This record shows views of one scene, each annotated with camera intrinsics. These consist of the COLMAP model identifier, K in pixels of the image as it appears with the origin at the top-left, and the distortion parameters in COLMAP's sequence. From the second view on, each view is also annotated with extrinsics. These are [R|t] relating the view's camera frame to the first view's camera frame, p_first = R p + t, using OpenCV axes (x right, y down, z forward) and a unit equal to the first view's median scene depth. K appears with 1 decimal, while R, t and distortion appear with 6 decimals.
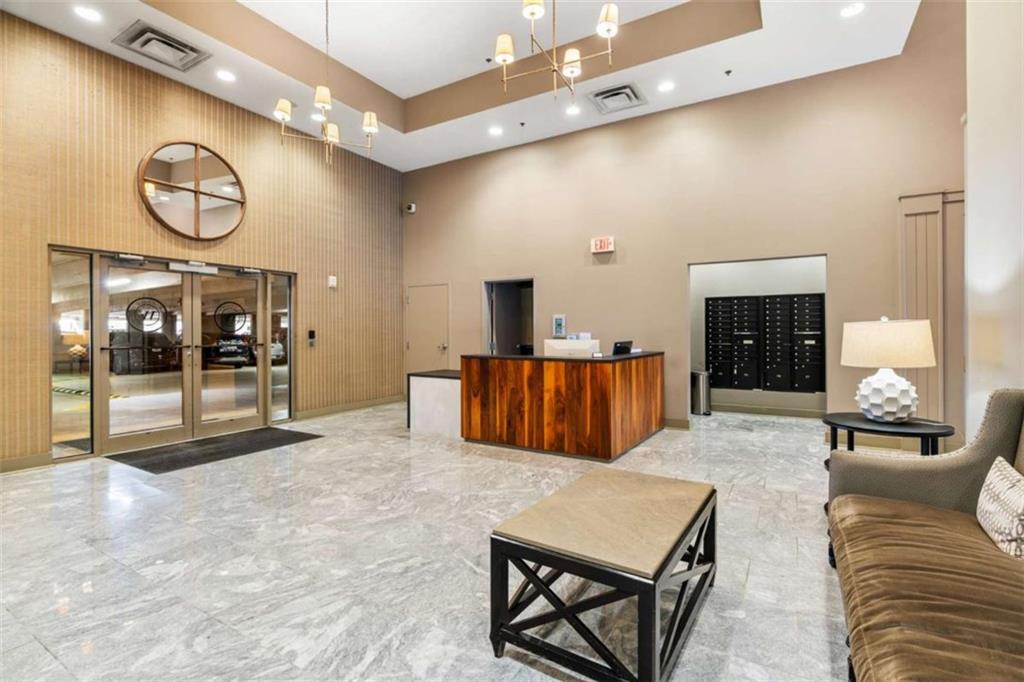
lens RADIAL K [[465.7, 0, 510.0], [0, 465.7, 334.2], [0, 0, 1]] dist [-0.010506, 0.002836]
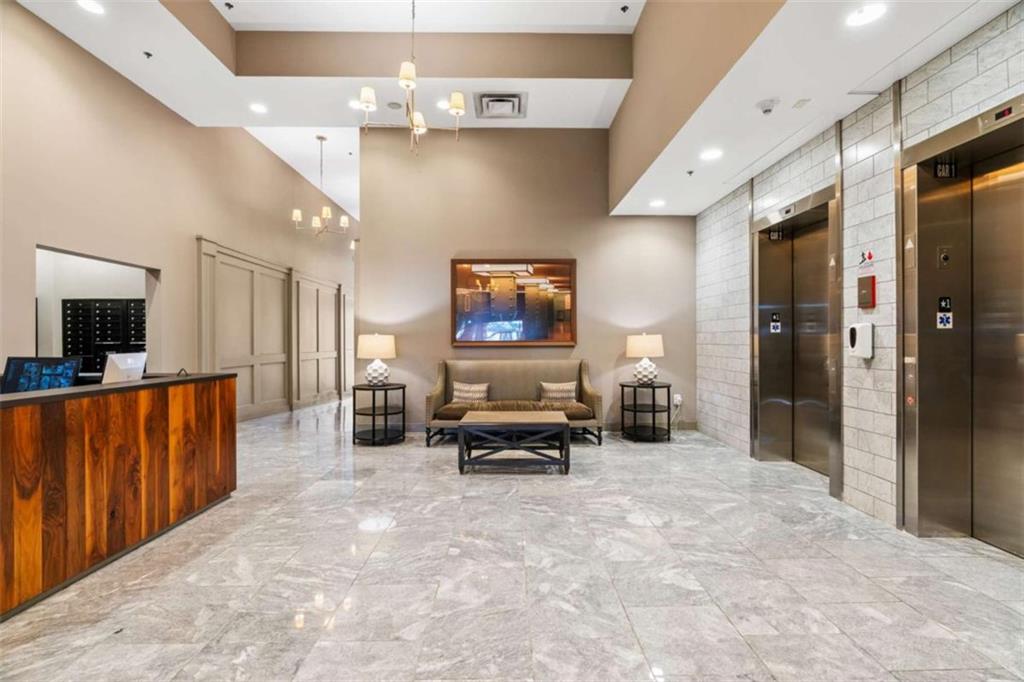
lens RADIAL K [[465.7, 0, 516.9], [0, 465.7, 338.6], [0, 0, 1]] dist [-0.010506, 0.002836]
pose [[-0.534289, 0.005153, 0.845286, -0.901758], [0.007317, 0.999972, -0.001472, -0.004641], [-0.845270, 0.005398, -0.534312, 1.170697]]
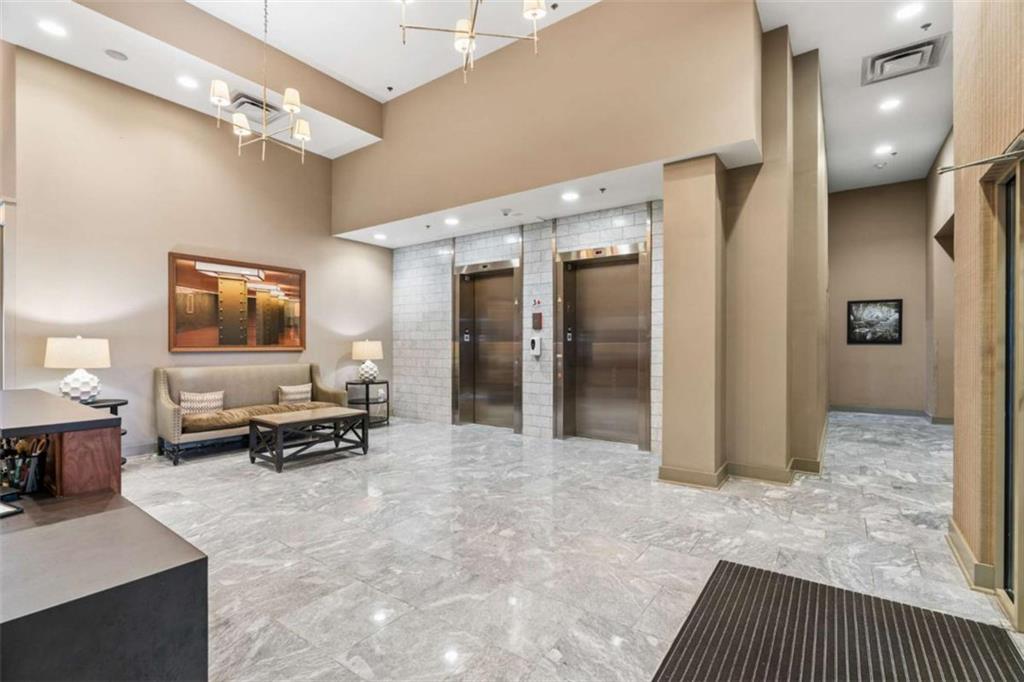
lens RADIAL K [[465.7, 0, 515.3], [0, 465.7, 344.7], [0, 0, 1]] dist [-0.010506, 0.002836]
pose [[-0.997429, -0.000078, 0.071657, -0.559212], [0.000147, 0.999995, 0.003128, -0.008503], [-0.071656, 0.003131, -0.997424, 1.823599]]
